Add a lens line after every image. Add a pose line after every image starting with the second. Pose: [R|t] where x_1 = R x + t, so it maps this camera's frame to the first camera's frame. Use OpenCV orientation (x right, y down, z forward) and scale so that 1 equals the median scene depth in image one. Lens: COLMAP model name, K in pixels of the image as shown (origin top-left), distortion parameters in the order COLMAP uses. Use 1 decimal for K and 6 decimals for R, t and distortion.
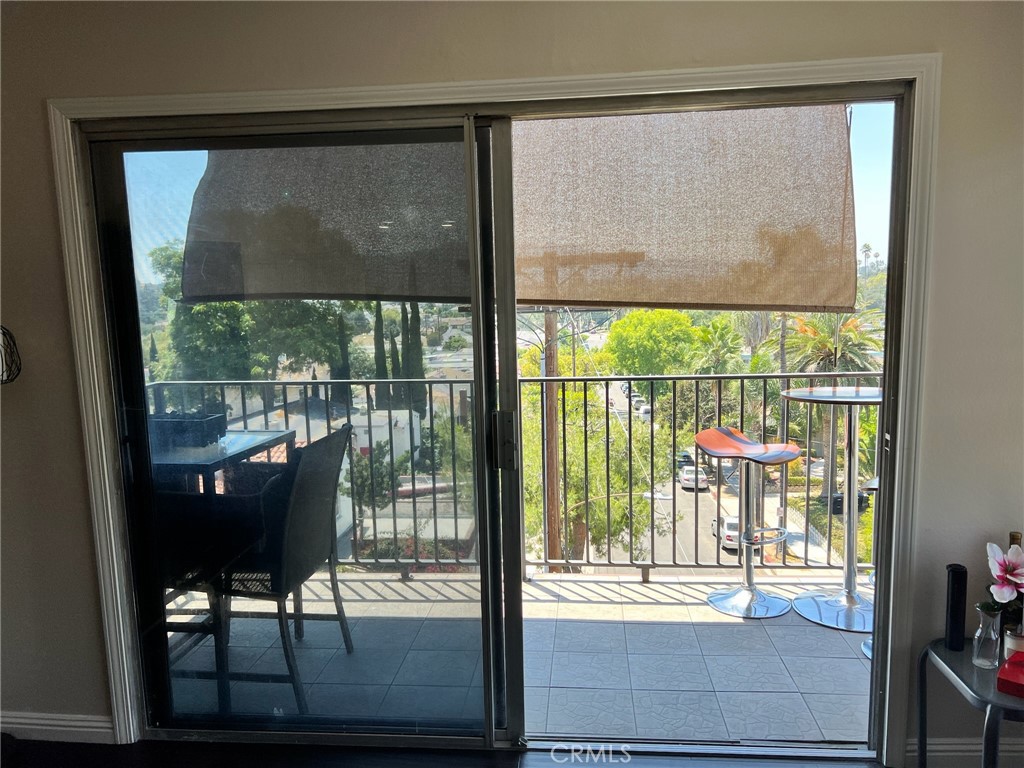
lens RADIAL K [[761.3, 0, 512.0], [0, 761.3, 384.0], [0, 0, 1]] dist [0.106872, -0.158870]
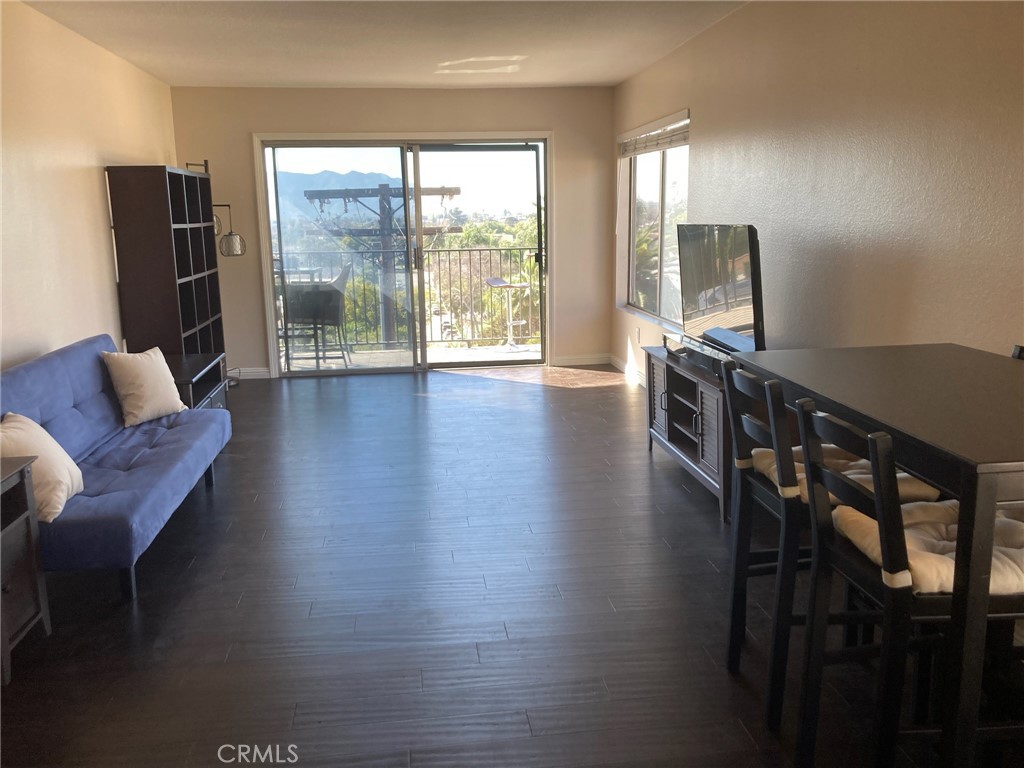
lens RADIAL K [[847.5, 0, 512.0], [0, 847.5, 384.0], [0, 0, 1]] dist [0.004499, 0.000803]
pose [[0.973261, -0.035077, 0.227009, -0.025933], [0.020802, 0.997670, 0.064973, 0.022302], [-0.228759, -0.058513, 0.971723, -0.137793]]
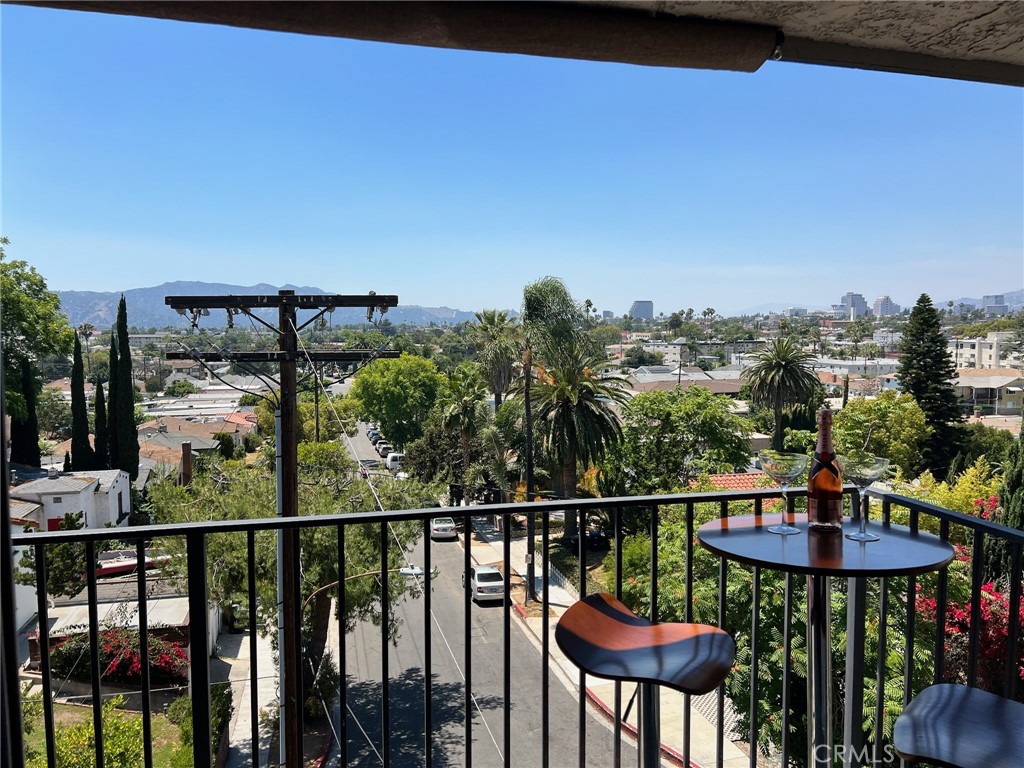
lens RADIAL K [[761.3, 0, 512.0], [0, 761.3, 384.0], [0, 0, 1]] dist [0.106872, -0.158870]
pose [[0.945789, 0.001288, 0.324780, 0.002345], [0.017710, 0.998300, -0.055534, -0.005199], [-0.324299, 0.058276, 0.944158, 0.038870]]
